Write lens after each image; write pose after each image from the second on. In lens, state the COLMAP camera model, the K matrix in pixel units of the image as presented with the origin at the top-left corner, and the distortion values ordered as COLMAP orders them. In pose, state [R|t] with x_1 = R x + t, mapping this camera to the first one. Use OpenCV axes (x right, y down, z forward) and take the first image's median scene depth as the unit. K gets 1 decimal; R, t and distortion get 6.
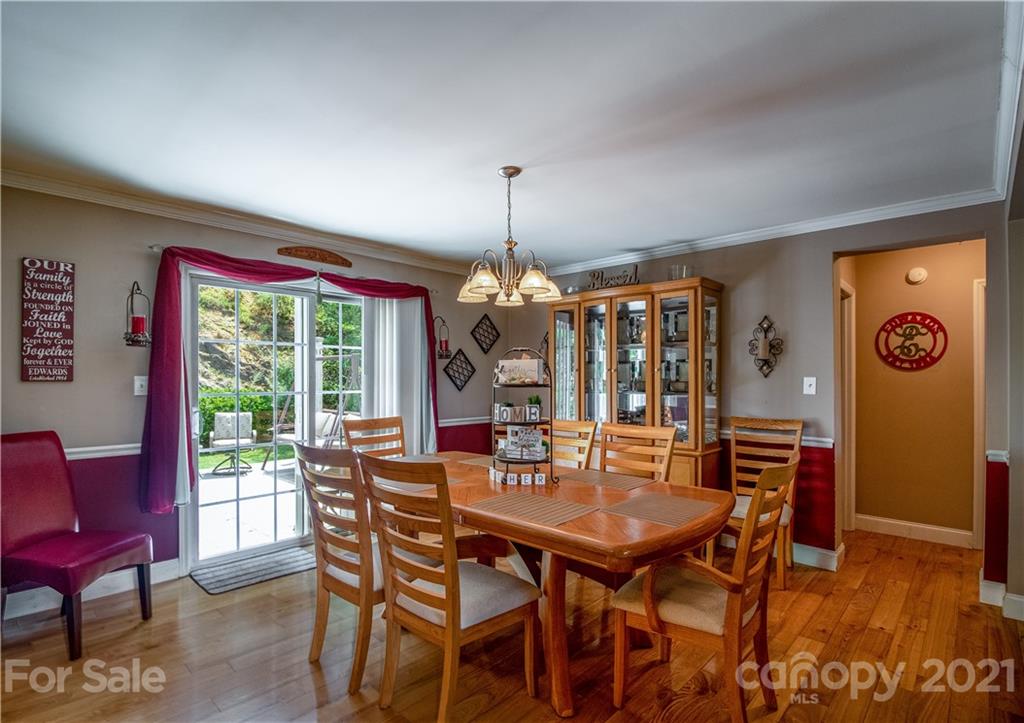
lens RADIAL K [[500.8, 0, 498.4], [0, 500.8, 377.2], [0, 0, 1]] dist [-0.019985, -0.001156]
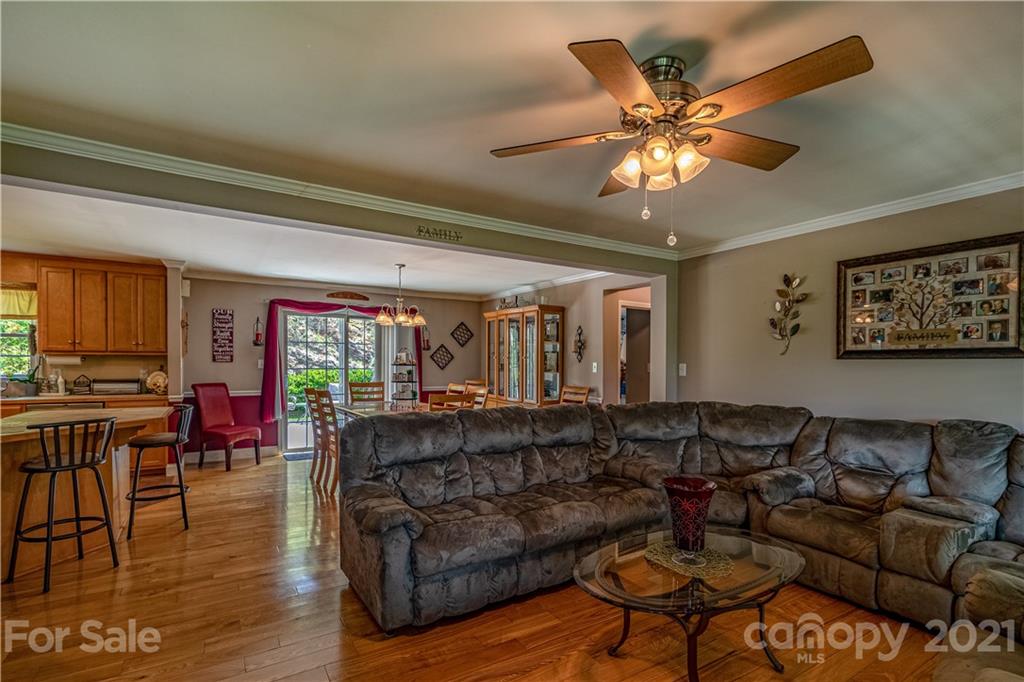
lens RADIAL K [[491.9, 0, 509.9], [0, 491.9, 369.0], [0, 0, 1]] dist [0.001515, 0.000248]
pose [[0.968260, 0.010348, -0.249730, 0.768105], [-0.006686, 0.999857, 0.015507, -0.001647], [0.249855, -0.013345, 0.968191, -0.717324]]
